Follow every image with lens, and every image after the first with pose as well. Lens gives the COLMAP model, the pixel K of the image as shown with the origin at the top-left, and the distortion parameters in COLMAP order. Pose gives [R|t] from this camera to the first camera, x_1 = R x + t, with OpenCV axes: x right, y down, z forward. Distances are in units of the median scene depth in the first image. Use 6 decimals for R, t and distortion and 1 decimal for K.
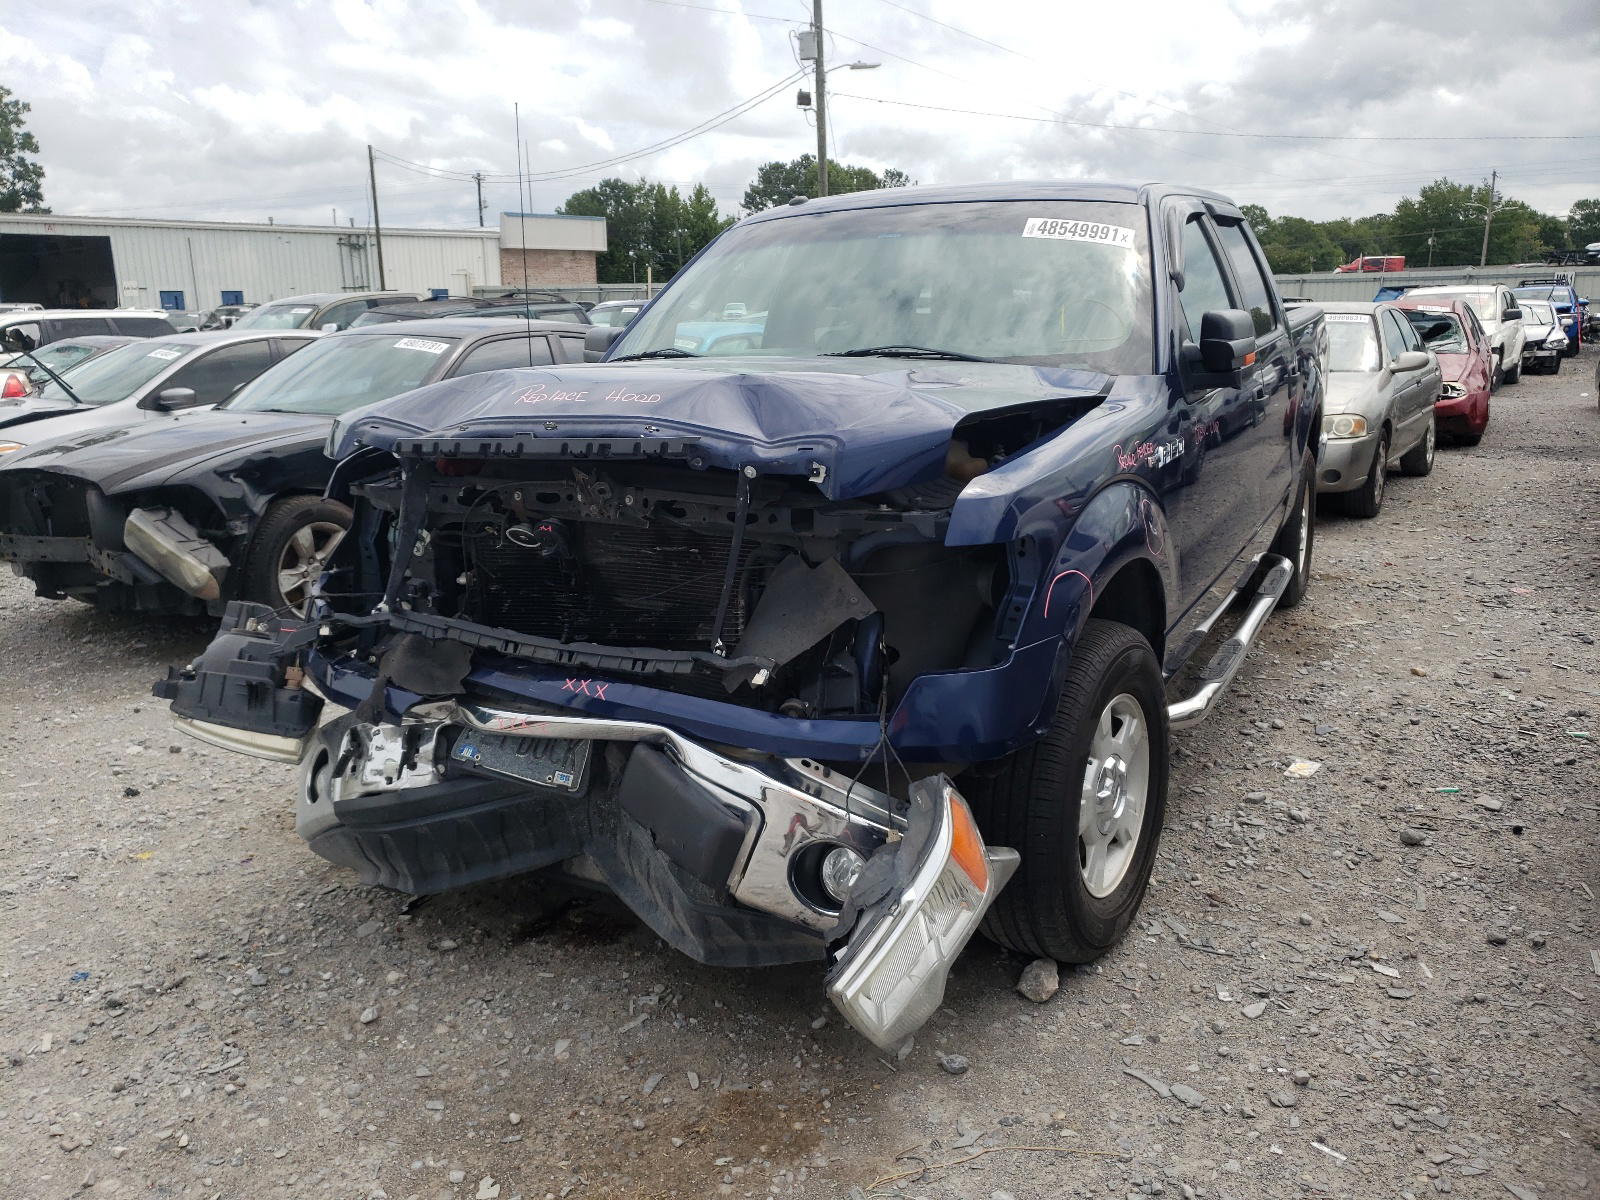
lens RADIAL K [[1252.7, 0, 800.0], [0, 1252.7, 600.0], [0, 0, 1]] dist [0.001822, -0.000342]
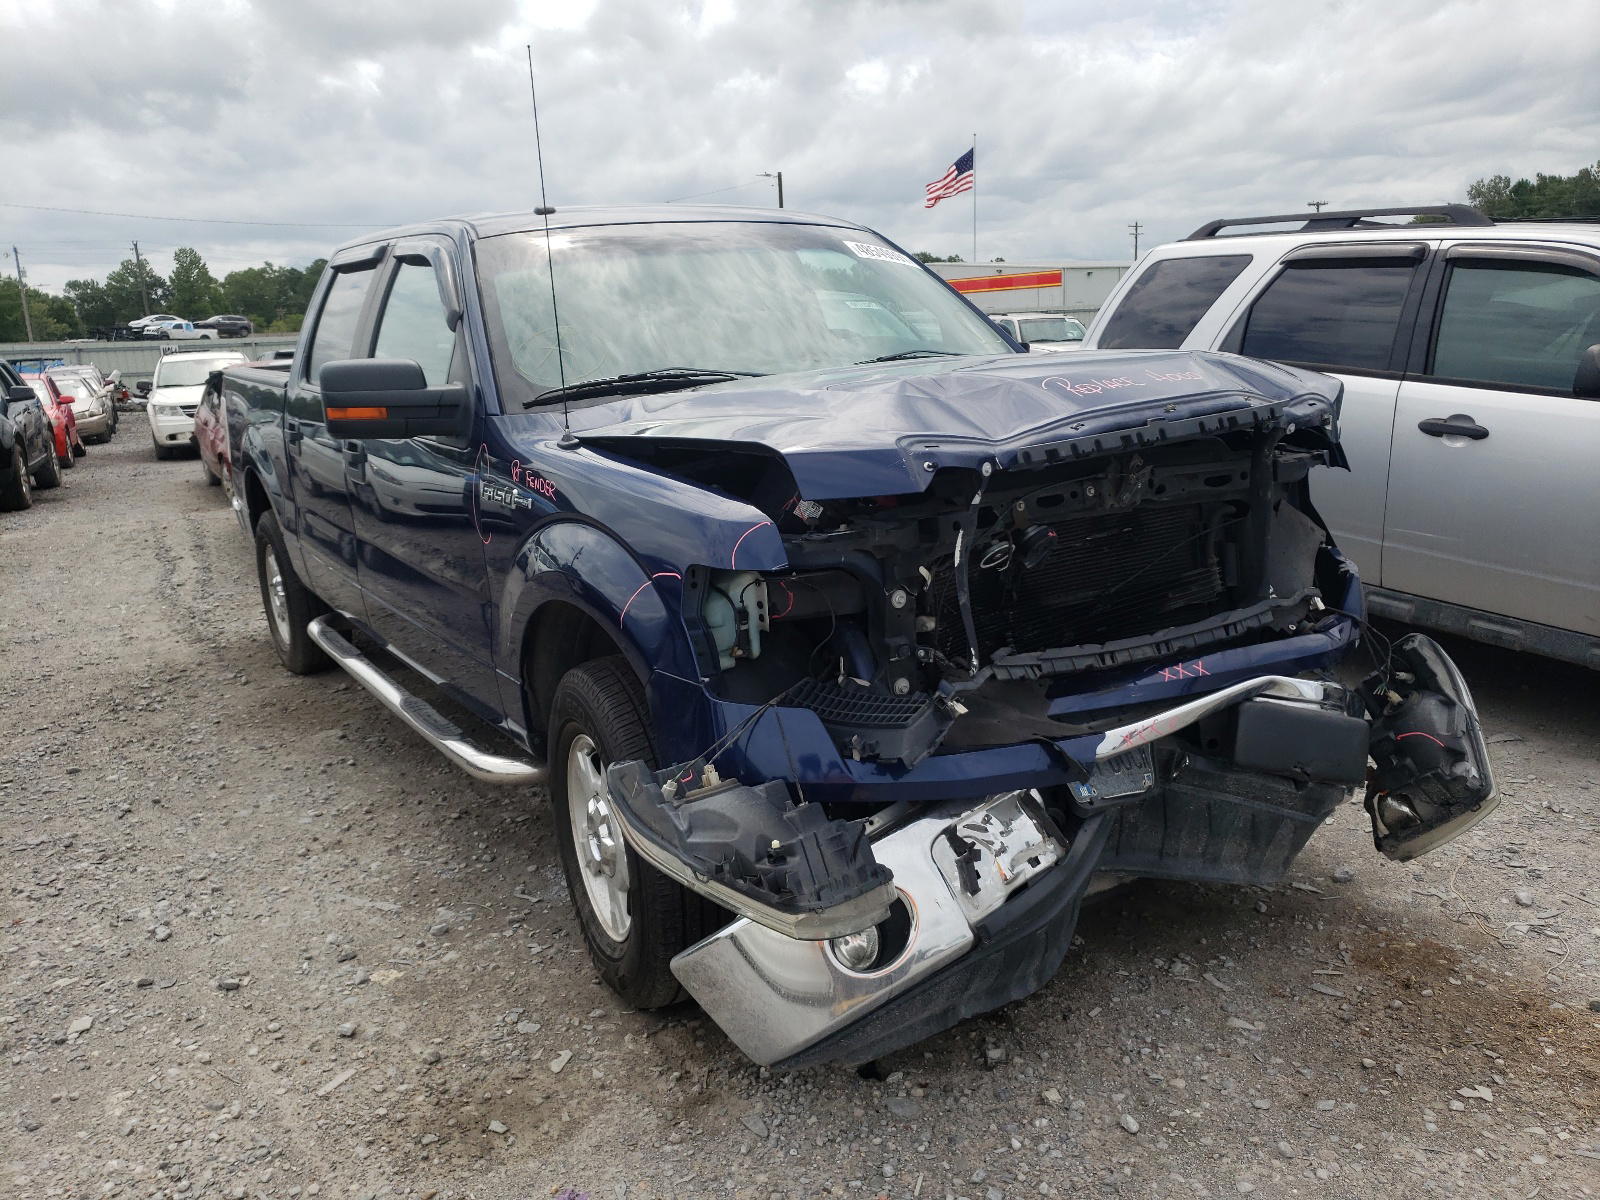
lens RADIAL K [[1233.8, 0, 799.8], [0, 1233.8, 629.3], [0, 0, 1]] dist [0.006344, -0.000603]
pose [[0.509946, -0.211801, 0.833724, -1.129932], [0.239301, 0.965884, 0.099008, -0.131239], [-0.826251, 0.149023, 0.543233, 0.712091]]
